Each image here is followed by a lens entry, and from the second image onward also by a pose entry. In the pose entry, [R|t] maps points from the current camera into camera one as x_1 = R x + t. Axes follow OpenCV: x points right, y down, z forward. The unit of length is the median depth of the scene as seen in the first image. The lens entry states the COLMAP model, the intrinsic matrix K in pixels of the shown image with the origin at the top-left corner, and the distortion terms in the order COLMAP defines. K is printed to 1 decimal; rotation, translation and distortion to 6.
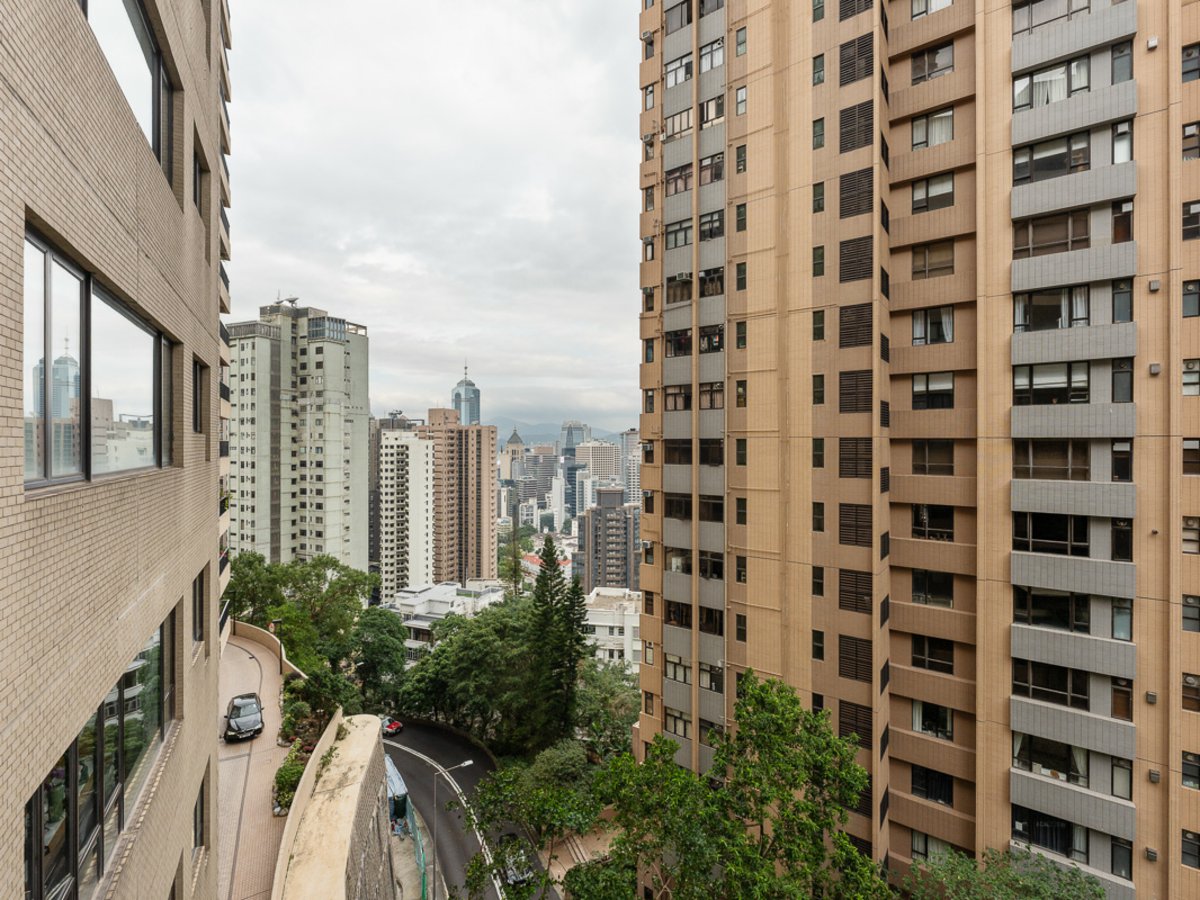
lens RADIAL K [[553.2, 0, 599.7], [0, 553.2, 444.4], [0, 0, 1]] dist [0.003190, -0.001729]
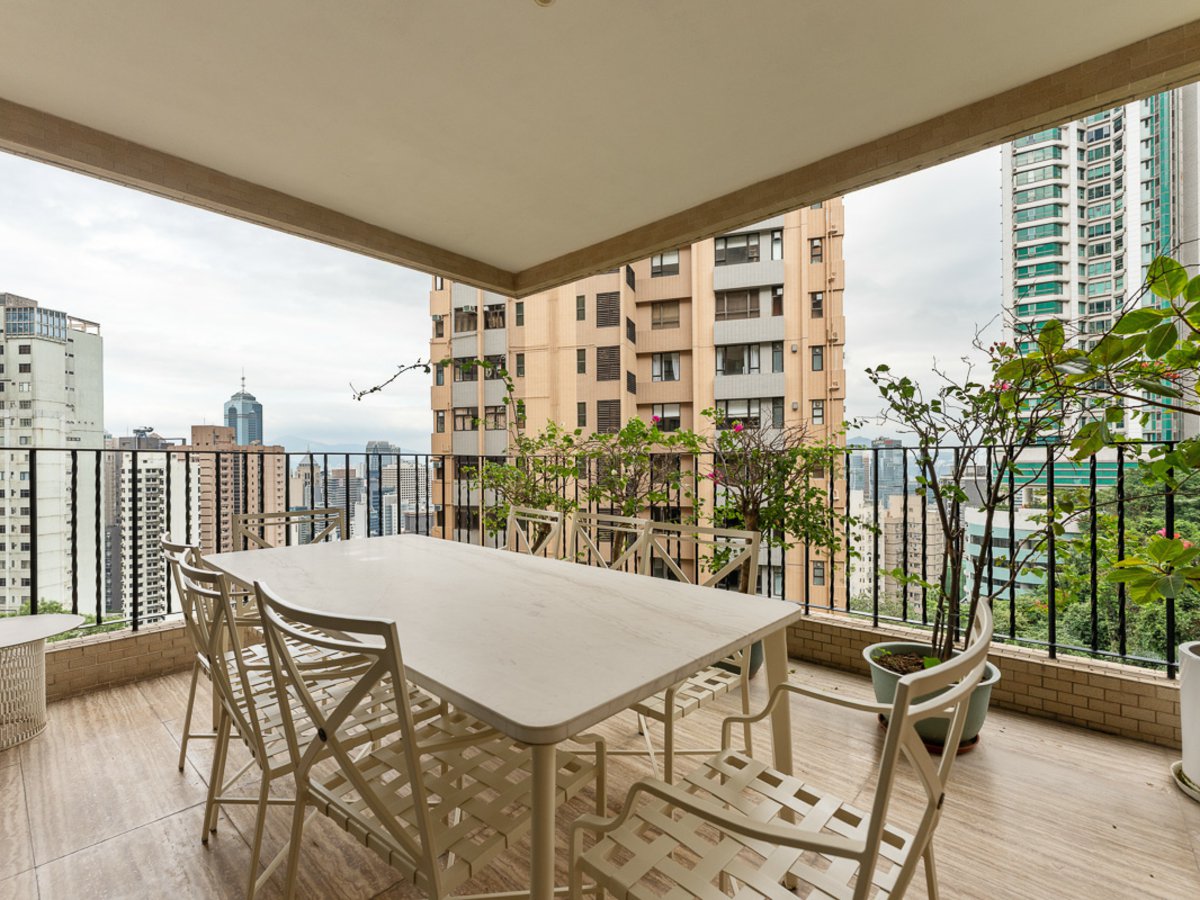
lens RADIAL K [[553.2, 0, 611.9], [0, 553.2, 466.2], [0, 0, 1]] dist [0.003190, -0.001729]
pose [[0.939714, -0.009773, 0.341822, 0.042699], [0.009338, 0.999952, 0.002918, 0.009870], [-0.341835, 0.000450, 0.939760, -0.146453]]
